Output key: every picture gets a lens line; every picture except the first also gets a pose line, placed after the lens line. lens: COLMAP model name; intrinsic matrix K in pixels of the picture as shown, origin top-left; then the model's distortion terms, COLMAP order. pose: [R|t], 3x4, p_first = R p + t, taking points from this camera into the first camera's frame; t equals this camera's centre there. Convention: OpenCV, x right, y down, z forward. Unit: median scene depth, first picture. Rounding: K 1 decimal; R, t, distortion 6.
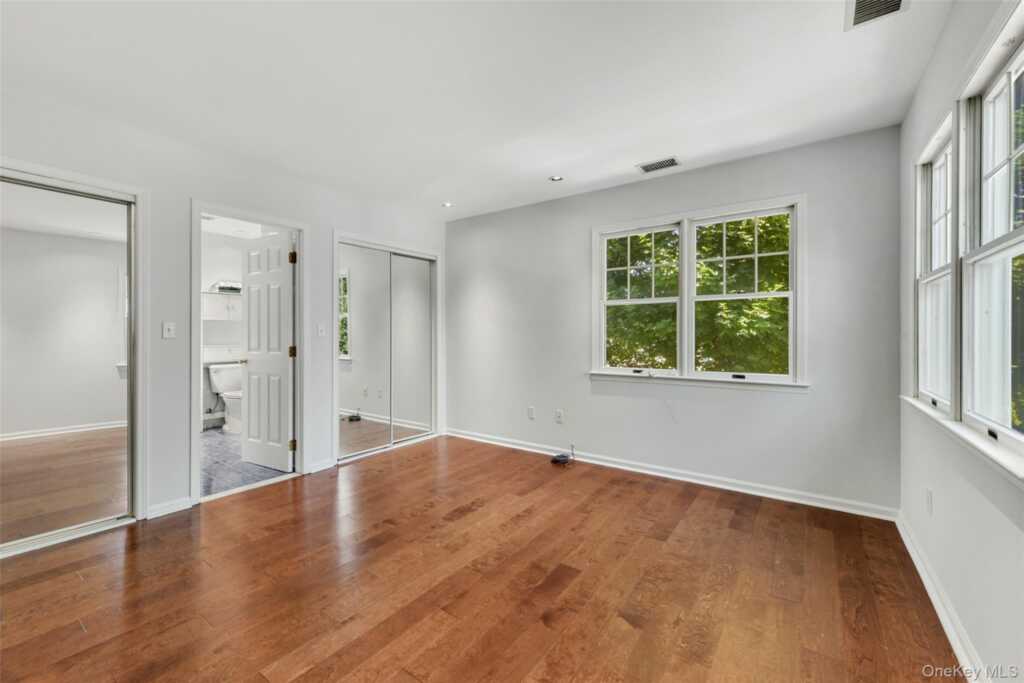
lens RADIAL K [[407.8, 0, 516.1], [0, 407.8, 337.0], [0, 0, 1]] dist [0.009383, 0.000085]
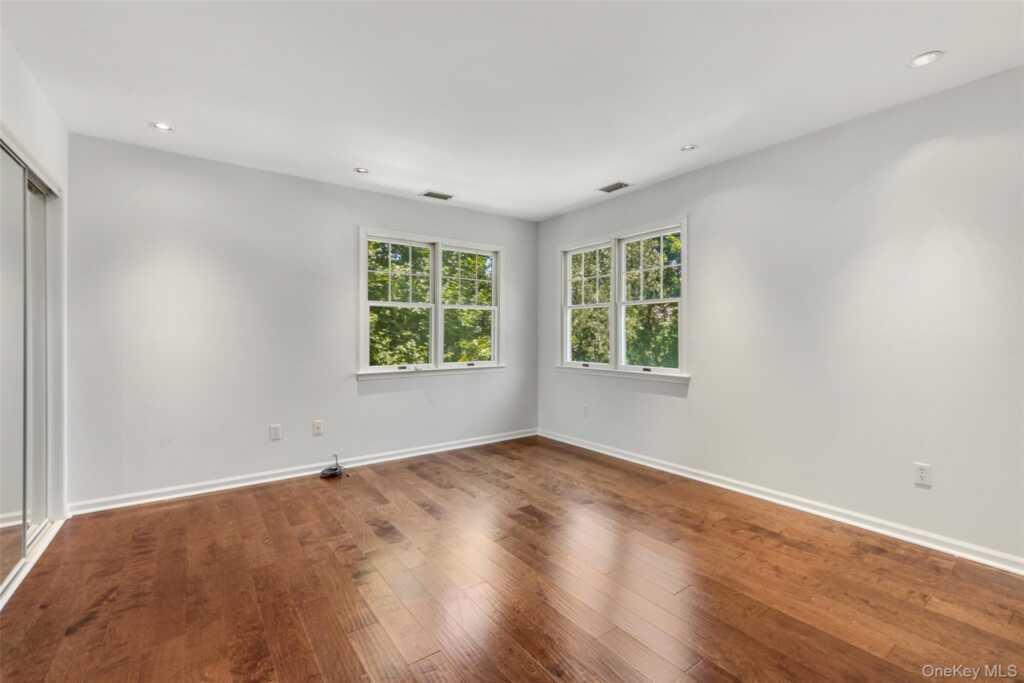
lens RADIAL K [[441.3, 0, 514.8], [0, 441.3, 337.1], [0, 0, 1]] dist [-0.001470, -0.000083]
pose [[0.323282, -0.008352, 0.946266, -0.829261], [0.004064, 0.999964, 0.007437, -0.008200], [-0.946294, 0.001441, 0.323304, 0.363389]]
